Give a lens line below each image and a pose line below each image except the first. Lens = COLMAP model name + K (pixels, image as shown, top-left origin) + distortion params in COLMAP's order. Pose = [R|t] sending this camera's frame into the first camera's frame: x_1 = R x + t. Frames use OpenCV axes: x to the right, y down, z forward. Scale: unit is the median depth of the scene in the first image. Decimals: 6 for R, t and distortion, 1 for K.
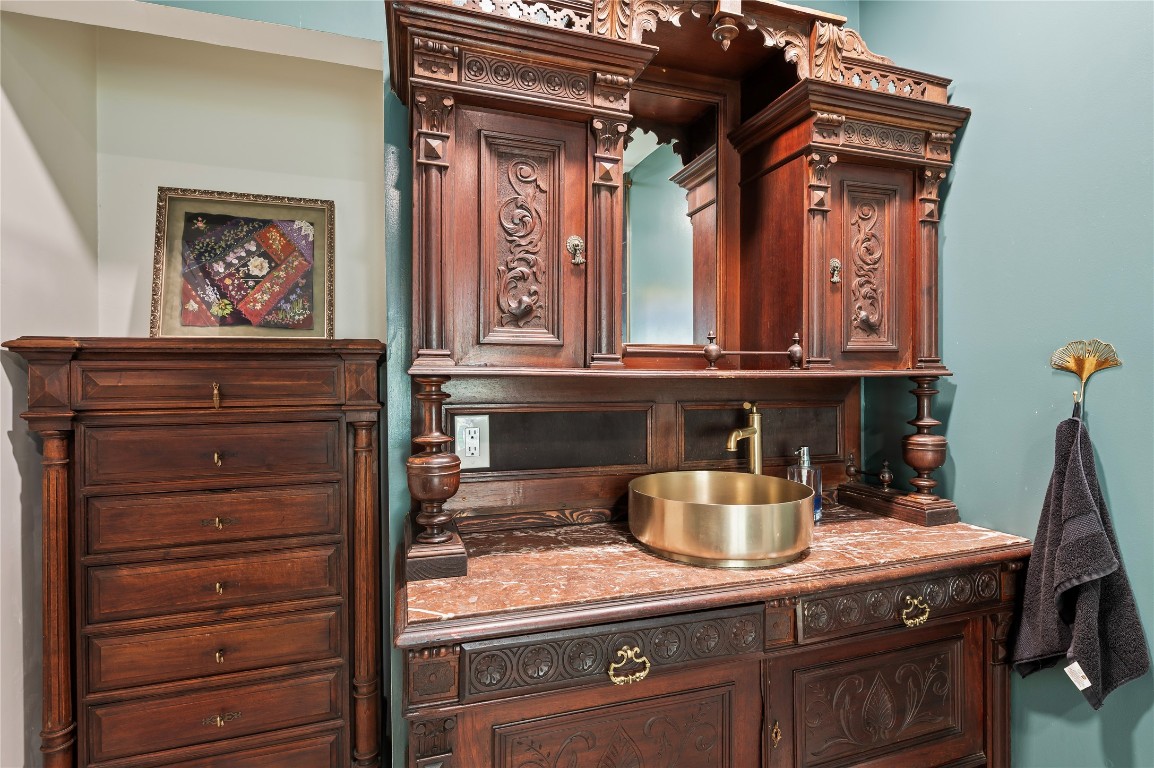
lens RADIAL K [[567.6, 0, 588.2], [0, 567.6, 381.3], [0, 0, 1]] dist [-0.008699, -0.002178]
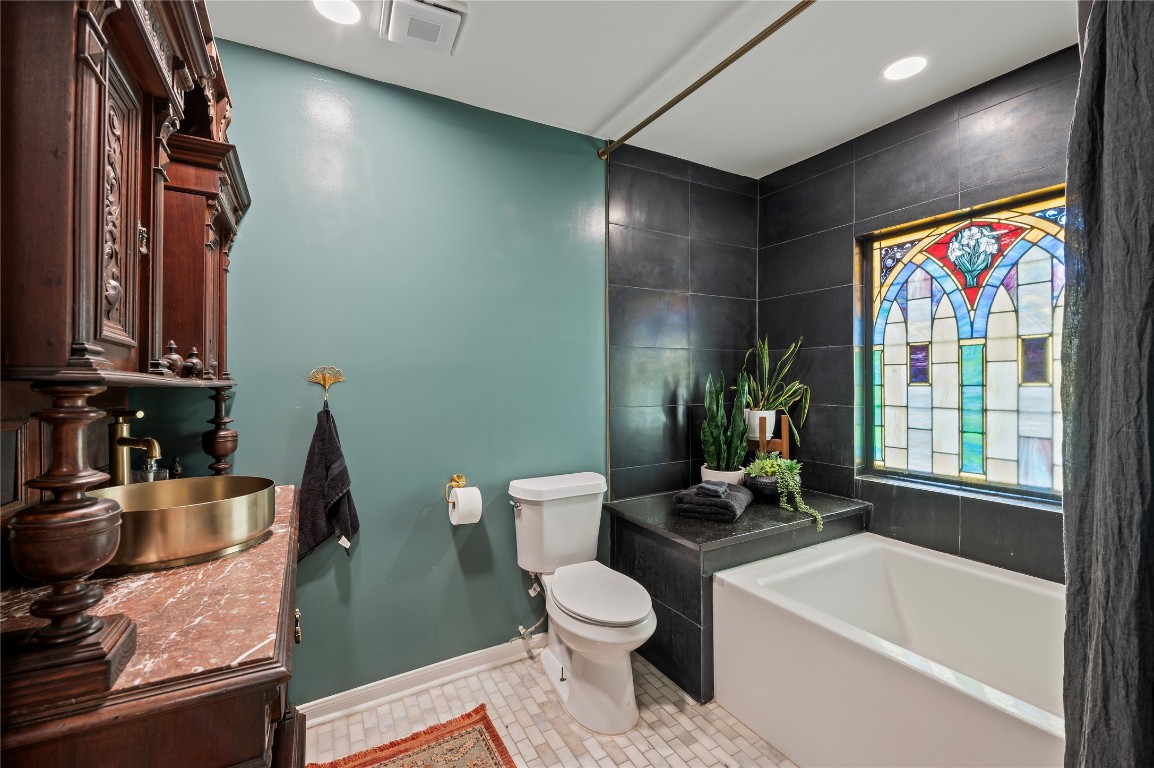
lens RADIAL K [[495.9, 0, 586.5], [0, 495.9, 384.7], [0, 0, 1]] dist [0.012710, 0.000262]
pose [[-0.200697, 0.005560, 0.979638, -0.894355], [-0.000090, 0.999984, -0.005694, -0.006177], [-0.979653, -0.001231, -0.200693, 0.491789]]
